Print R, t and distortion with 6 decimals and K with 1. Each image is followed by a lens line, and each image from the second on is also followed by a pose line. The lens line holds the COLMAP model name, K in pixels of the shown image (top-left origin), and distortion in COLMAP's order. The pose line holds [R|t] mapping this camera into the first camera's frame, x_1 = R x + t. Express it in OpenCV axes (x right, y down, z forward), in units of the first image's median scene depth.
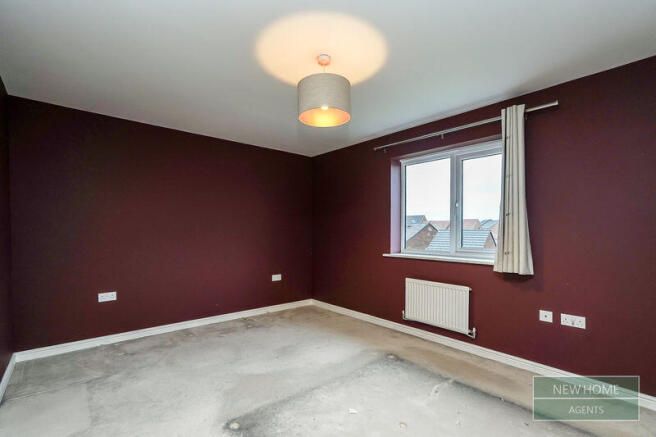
lens RADIAL K [[297.7, 0, 324.4], [0, 297.7, 239.0], [0, 0, 1]] dist [0.005368, 0.001334]
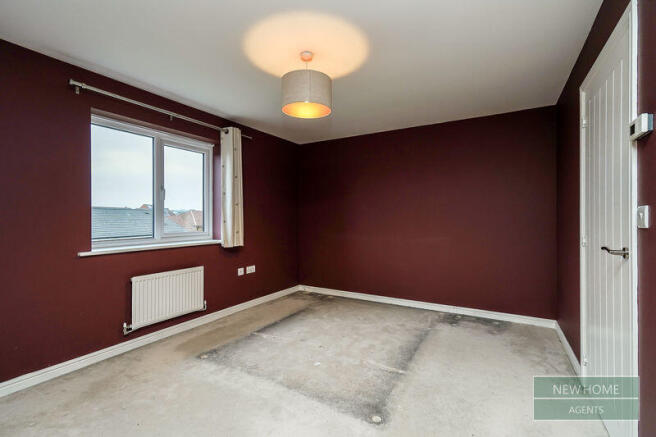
lens RADIAL K [[297.7, 0, 327.5], [0, 297.7, 215.5], [0, 0, 1]] dist [0.005368, 0.001334]
pose [[-0.307845, 0.004169, 0.951427, -0.709256], [0.031408, 0.999490, 0.005783, -0.019862], [-0.950918, 0.031663, -0.307819, 0.868413]]
